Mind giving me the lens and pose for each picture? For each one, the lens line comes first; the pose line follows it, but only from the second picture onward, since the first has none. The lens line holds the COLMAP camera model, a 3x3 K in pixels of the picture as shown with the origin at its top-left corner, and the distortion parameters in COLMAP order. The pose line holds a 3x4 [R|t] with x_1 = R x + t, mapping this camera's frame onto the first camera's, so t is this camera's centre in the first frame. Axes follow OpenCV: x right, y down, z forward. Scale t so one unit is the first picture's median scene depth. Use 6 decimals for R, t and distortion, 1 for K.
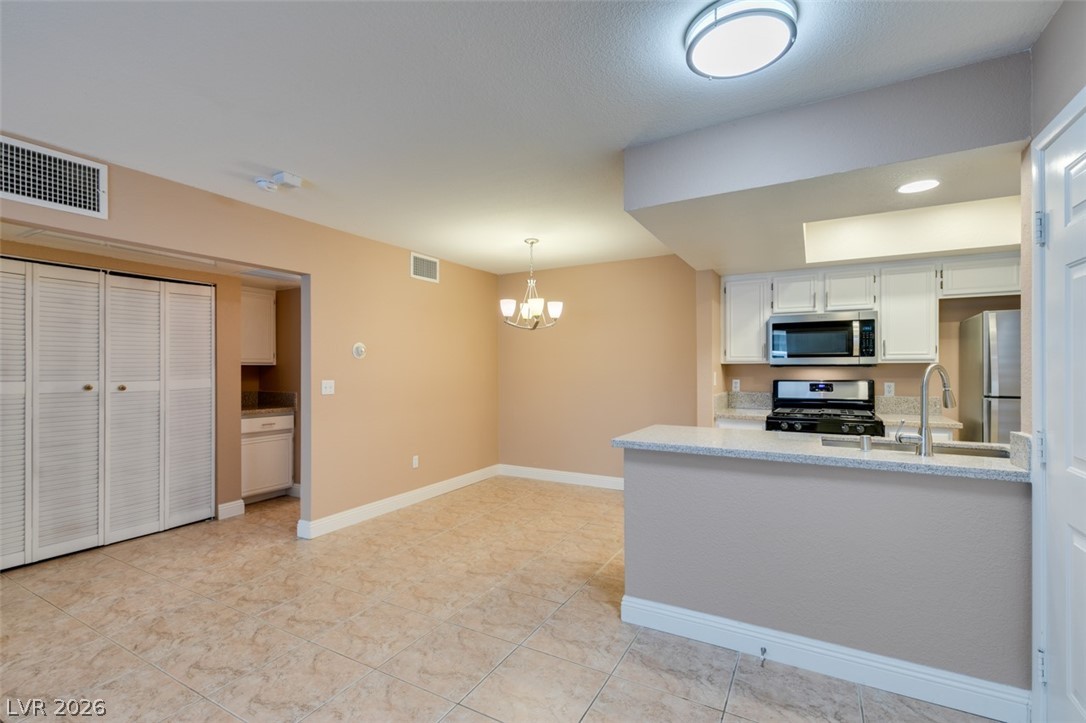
lens RADIAL K [[486.0, 0, 541.2], [0, 486.0, 366.8], [0, 0, 1]] dist [0.005811, -0.001491]
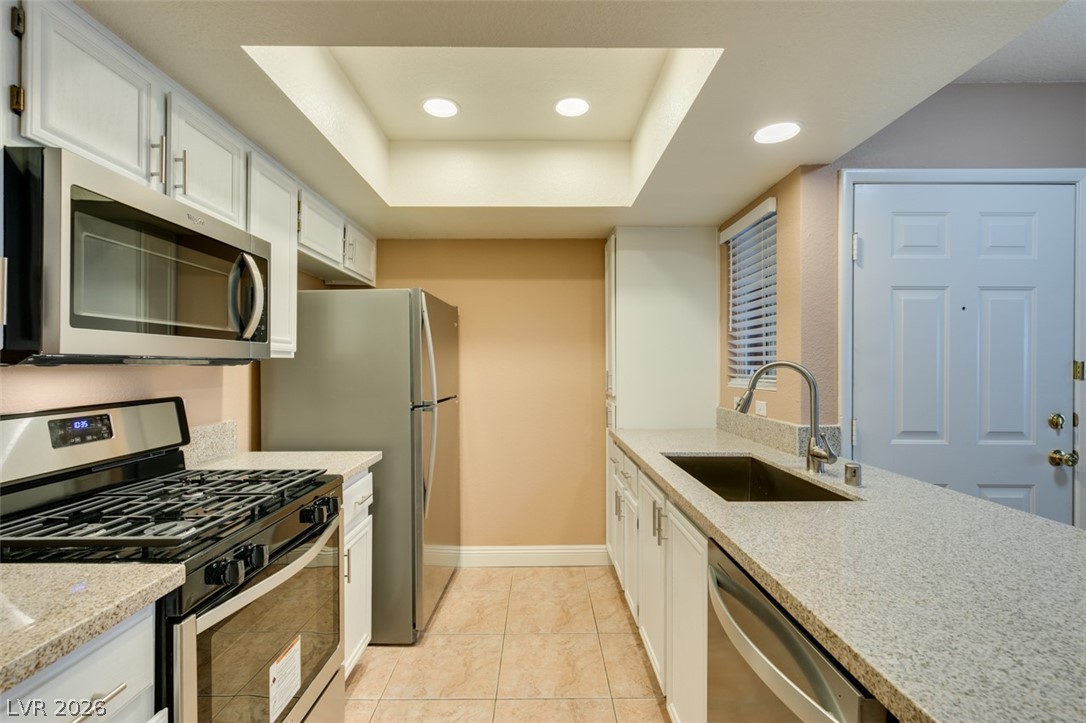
lens RADIAL K [[486.0, 0, 541.6], [0, 486.0, 364.0], [0, 0, 1]] dist [0.005811, -0.001491]
pose [[-0.493898, 0.004130, 0.869510, 0.169983], [0.002005, 0.999991, -0.003611, 0.001096], [-0.869517, -0.000040, -0.493902, 1.029650]]
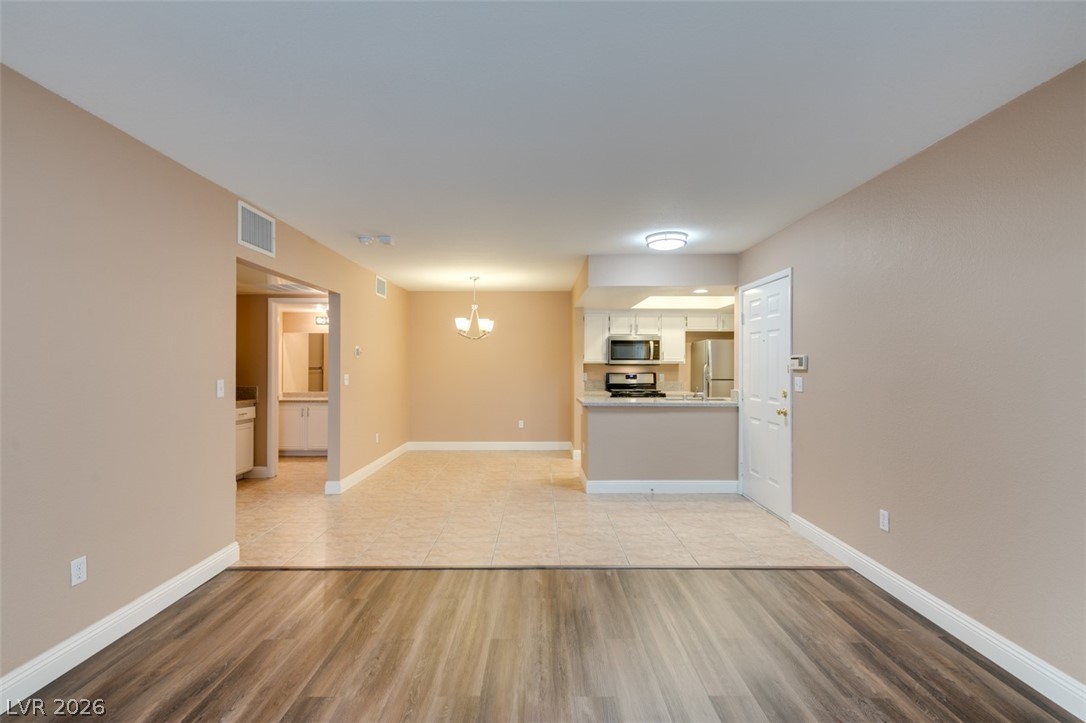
lens RADIAL K [[488.0, 0, 541.4], [0, 488.0, 364.9], [0, 0, 1]] dist [0.007208, -0.000375]
pose [[0.869680, 0.004237, 0.493598, -0.667572], [-0.004535, 0.999990, -0.000594, 0.001147], [-0.493596, -0.001722, 0.869690, -0.433139]]
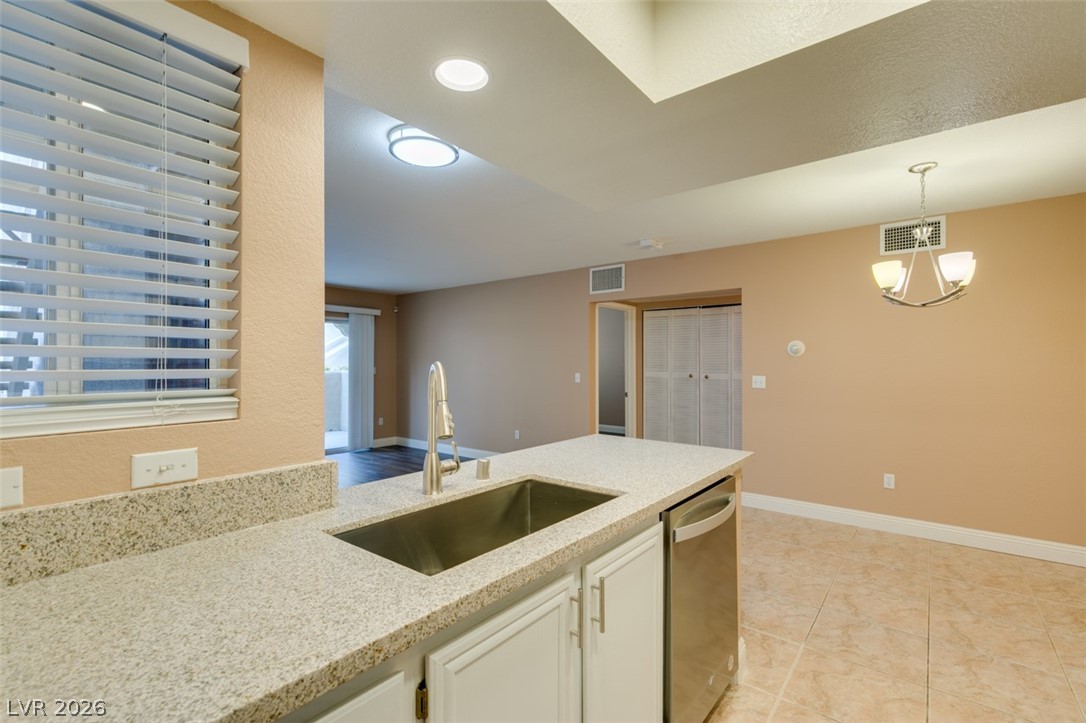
lens RADIAL K [[486.0, 0, 539.5], [0, 486.0, 364.2], [0, 0, 1]] dist [0.005811, -0.001491]
pose [[-0.168297, 0.001789, -0.985735, 0.824063], [0.000646, 0.999998, 0.001705, -0.002058], [0.985736, -0.000350, -0.168298, 0.722333]]
